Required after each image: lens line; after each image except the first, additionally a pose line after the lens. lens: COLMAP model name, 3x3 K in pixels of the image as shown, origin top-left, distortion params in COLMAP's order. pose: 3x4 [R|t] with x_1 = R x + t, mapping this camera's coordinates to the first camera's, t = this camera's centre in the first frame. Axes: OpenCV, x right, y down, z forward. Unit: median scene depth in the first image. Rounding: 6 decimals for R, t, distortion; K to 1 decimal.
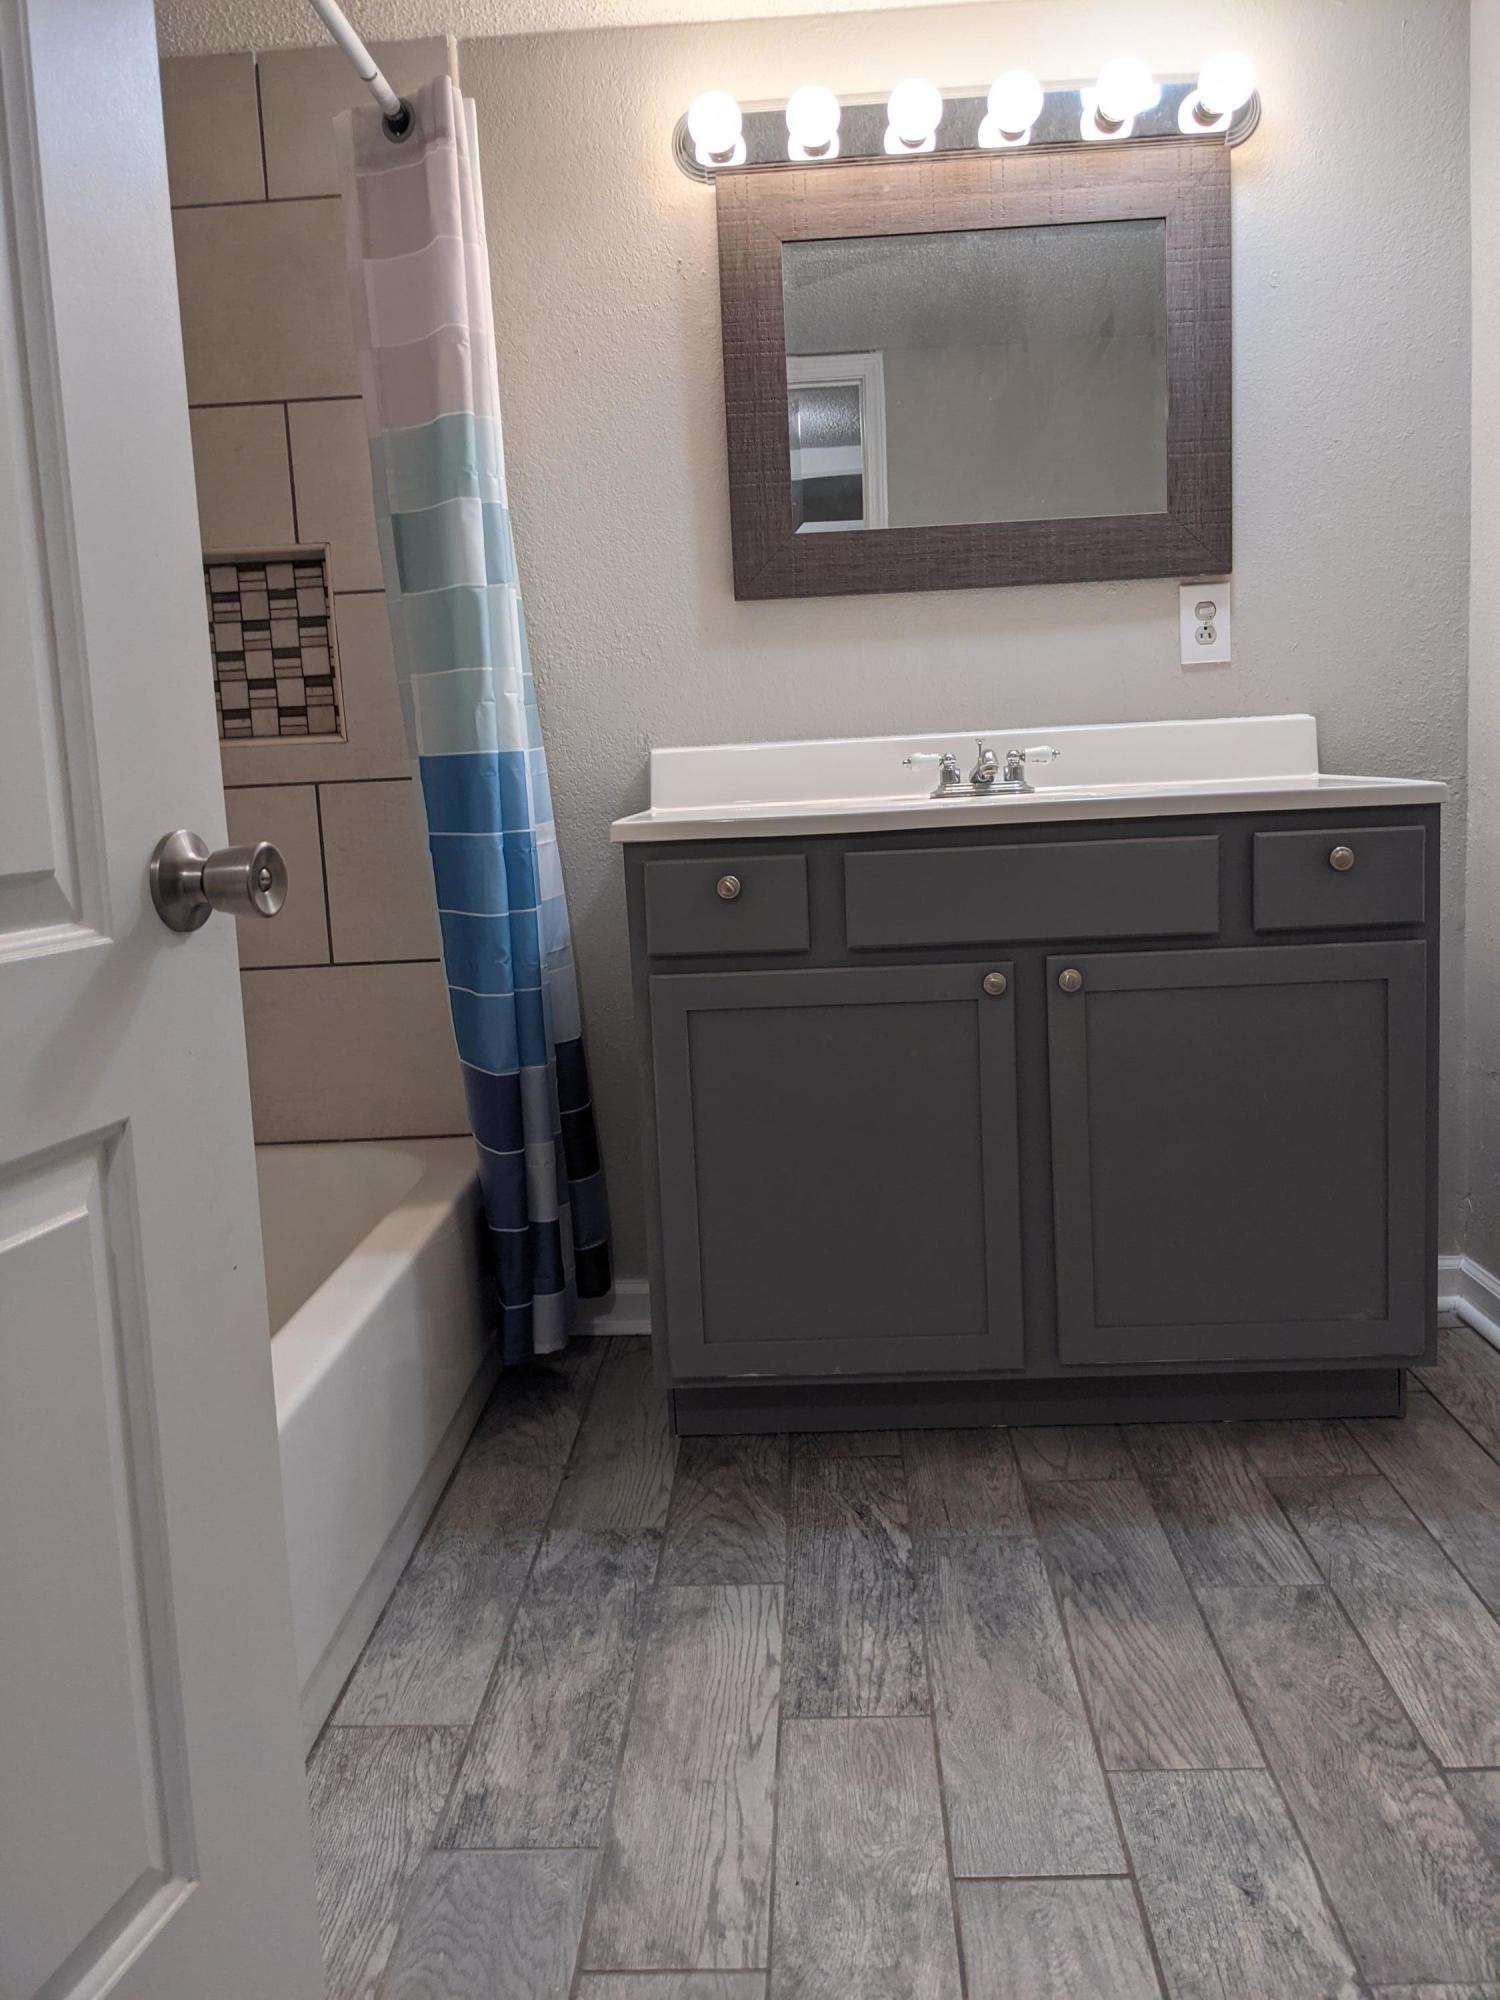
lens RADIAL K [[1594.1, 0, 755.5], [0, 1594.1, 1049.9], [0, 0, 1]] dist [0.056268, -0.105533]
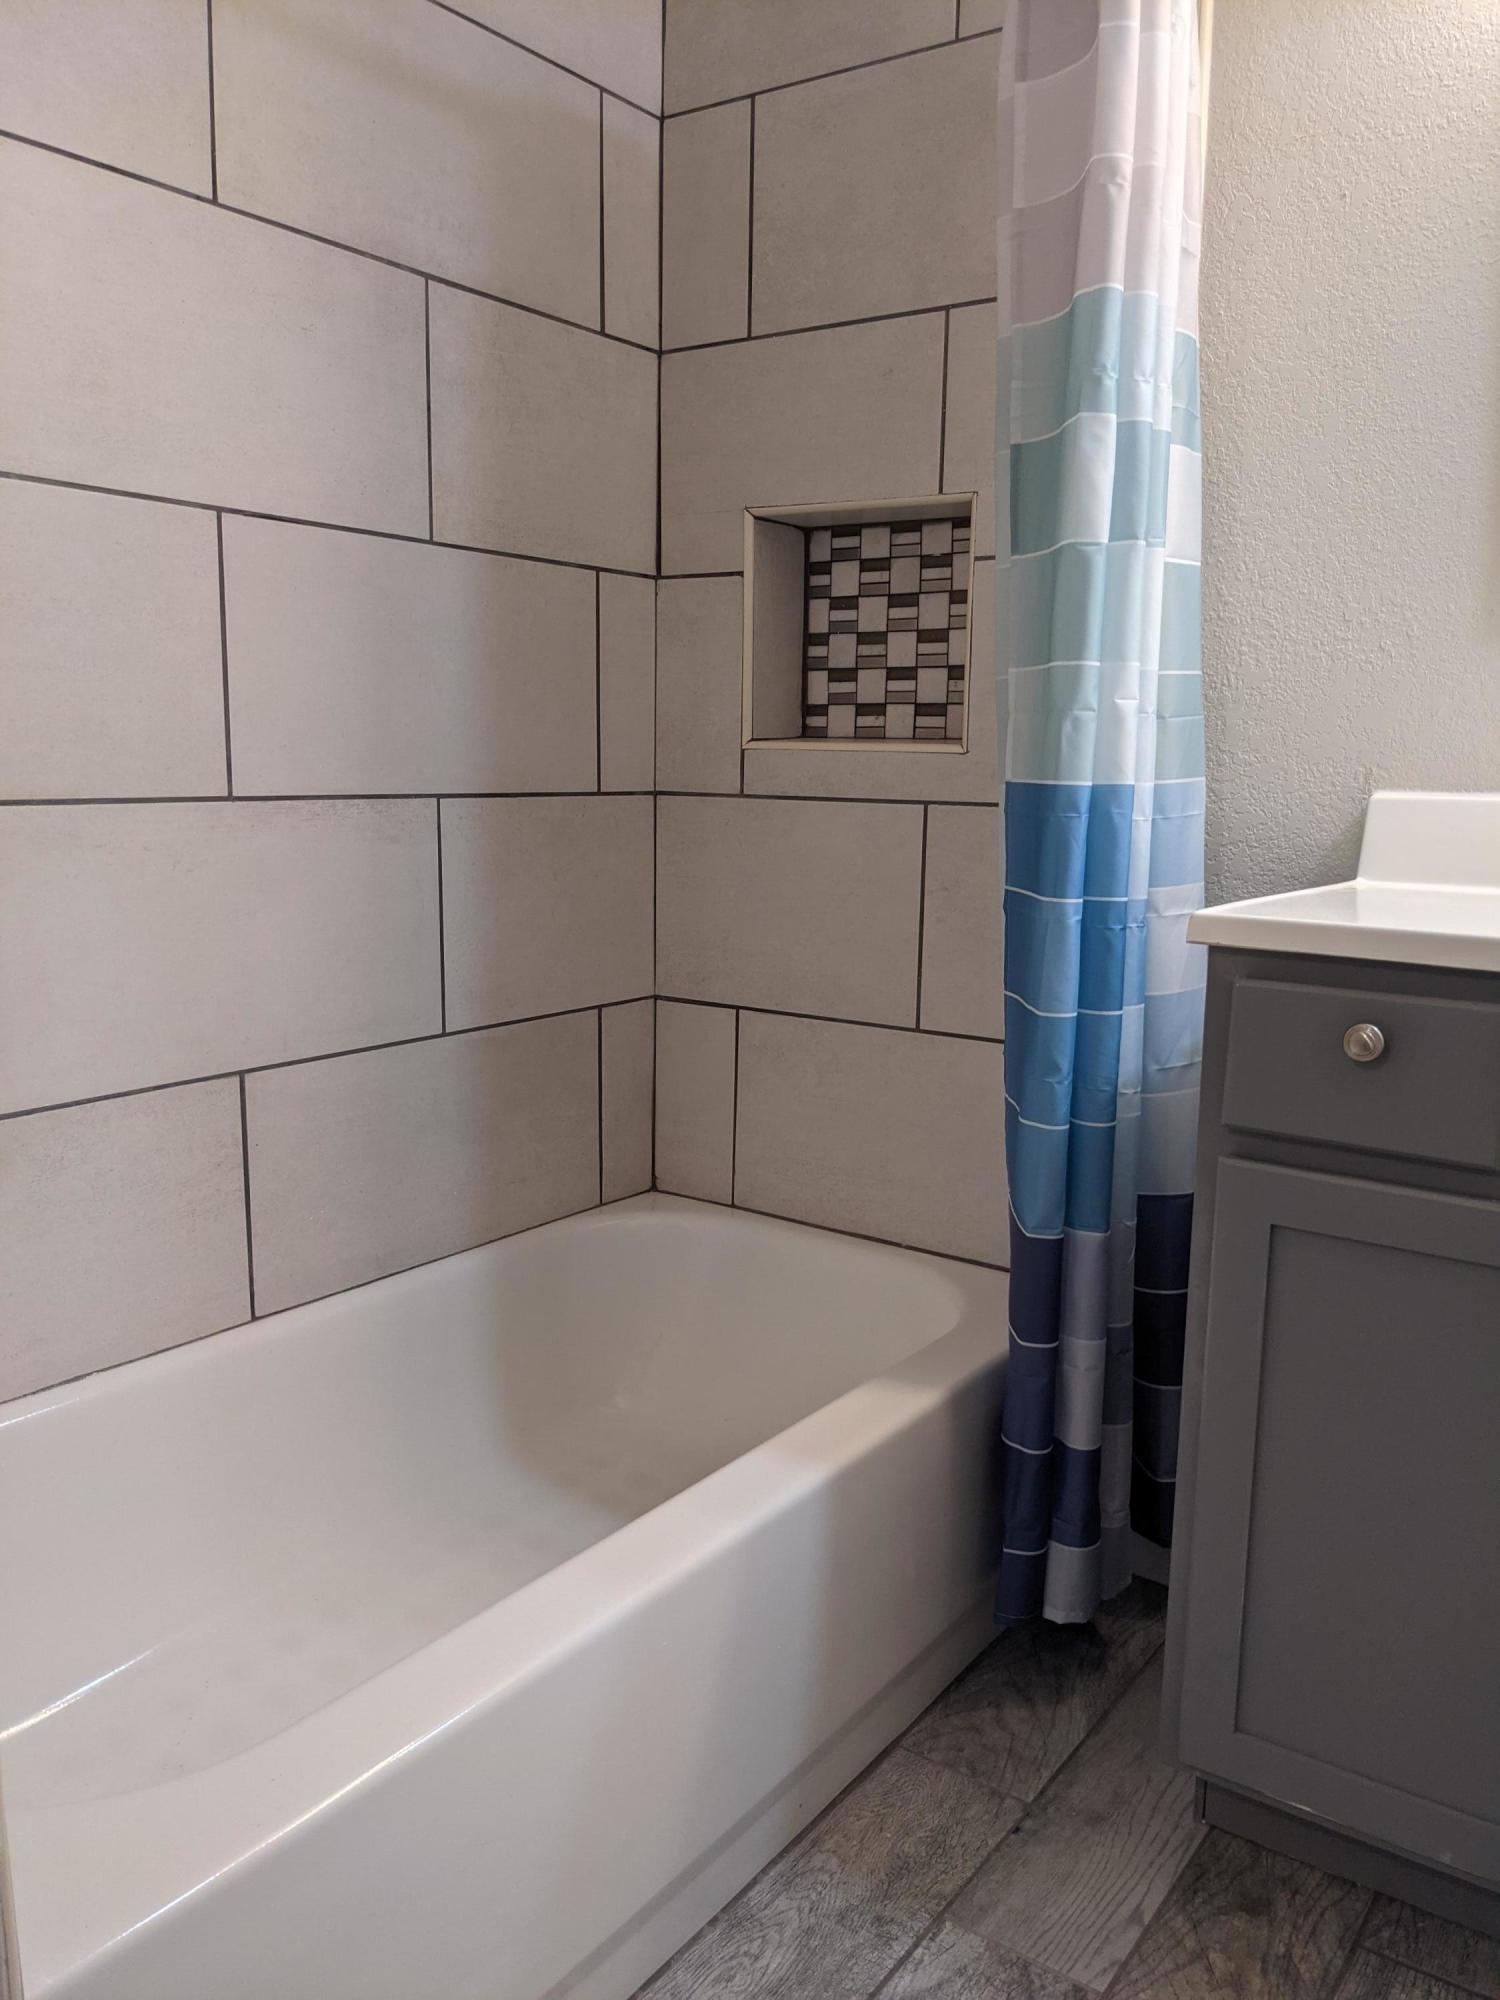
lens RADIAL K [[1594.1, 0, 755.5], [0, 1594.1, 1049.9], [0, 0, 1]] dist [0.056268, -0.105533]
pose [[0.838590, 0.163012, -0.519802, 0.092755], [-0.159336, 0.985848, 0.052112, -0.083747], [0.520940, 0.039122, 0.852696, 0.330419]]
